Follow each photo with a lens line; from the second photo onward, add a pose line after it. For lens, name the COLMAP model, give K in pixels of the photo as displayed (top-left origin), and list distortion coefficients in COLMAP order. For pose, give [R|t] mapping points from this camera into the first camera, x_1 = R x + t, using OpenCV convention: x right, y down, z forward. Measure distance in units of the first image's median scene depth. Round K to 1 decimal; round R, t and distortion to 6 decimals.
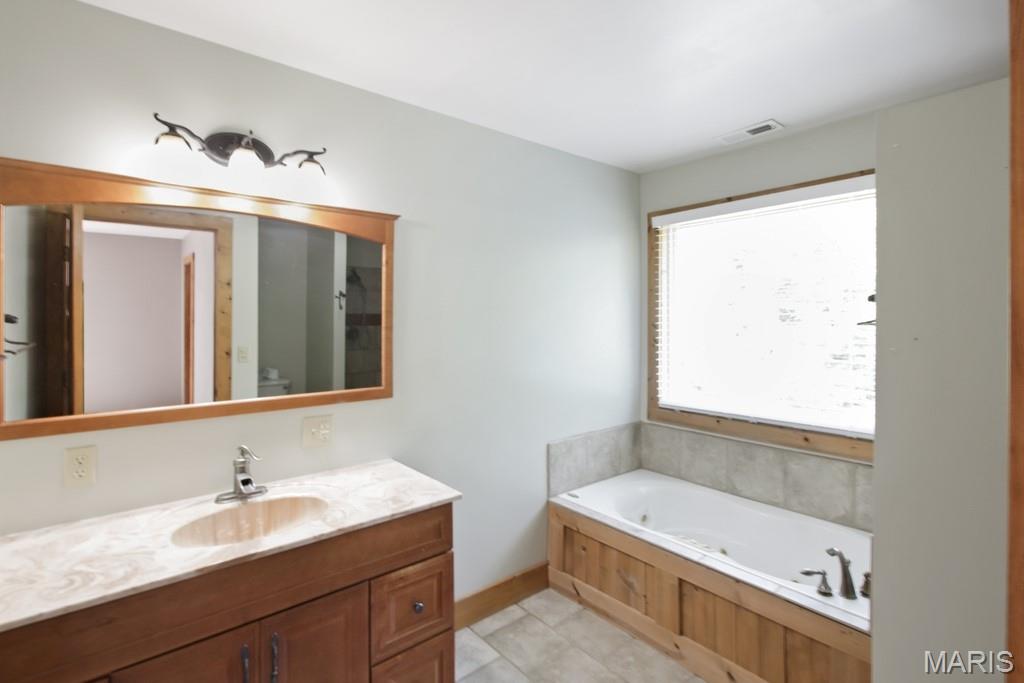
lens RADIAL K [[476.0, 0, 513.2], [0, 476.0, 321.2], [0, 0, 1]] dist [0.000169, 0.000068]
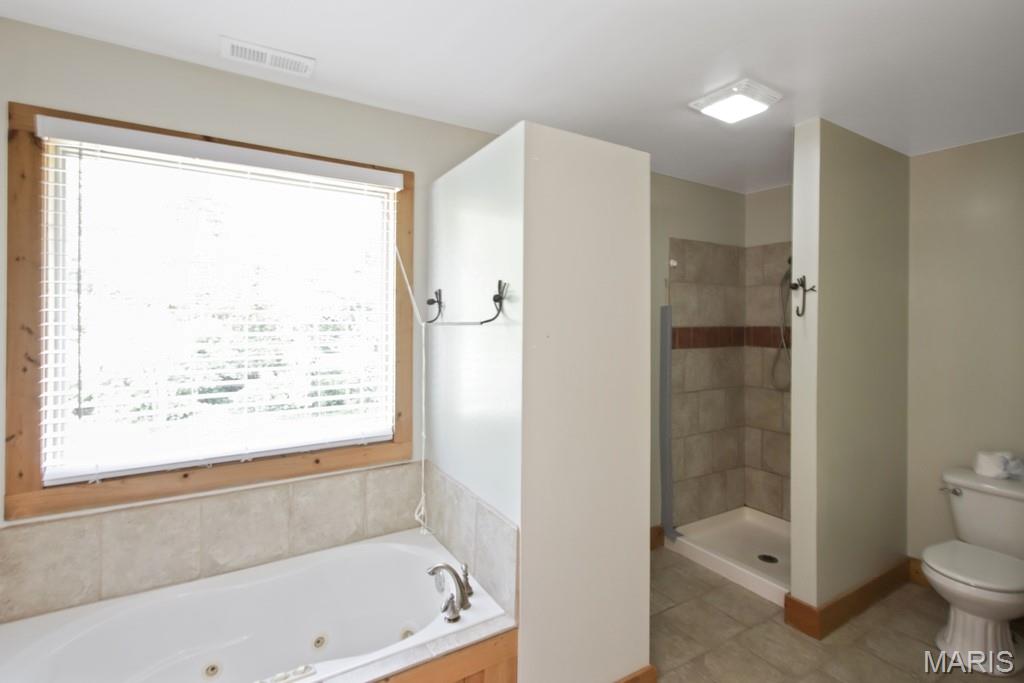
lens RADIAL K [[476.0, 0, 513.2], [0, 476.0, 321.2], [0, 0, 1]] dist [0.000169, 0.000068]
pose [[0.150787, -0.002045, 0.988564, -0.156694], [-0.000595, 0.999997, 0.002159, -0.000700], [-0.988566, -0.000913, 0.150785, 0.516740]]
